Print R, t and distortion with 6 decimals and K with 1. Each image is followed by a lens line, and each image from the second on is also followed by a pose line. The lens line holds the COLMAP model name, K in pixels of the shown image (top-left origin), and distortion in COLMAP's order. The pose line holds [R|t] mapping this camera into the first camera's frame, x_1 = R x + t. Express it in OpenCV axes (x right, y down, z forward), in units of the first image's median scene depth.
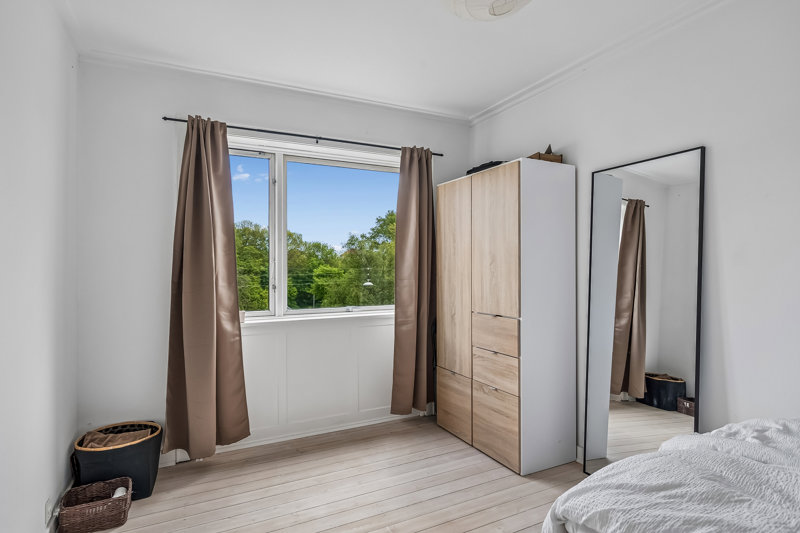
lens RADIAL K [[427.9, 0, 400.0], [0, 427.9, 266.5], [0, 0, 1]] dist [-0.001689, 0.000060]
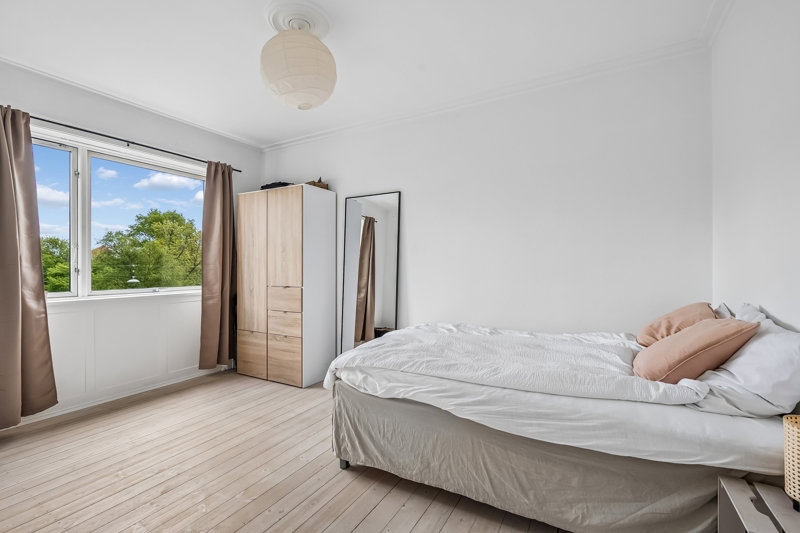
lens RADIAL K [[359.9, 0, 400.0], [0, 359.9, 266.5], [0, 0, 1]] dist [-0.004118, -0.000402]
pose [[0.833484, 0.005280, 0.552519, -0.118896], [-0.004813, 0.999986, -0.002296, 0.038875], [-0.552523, -0.000746, 0.833497, -0.229086]]
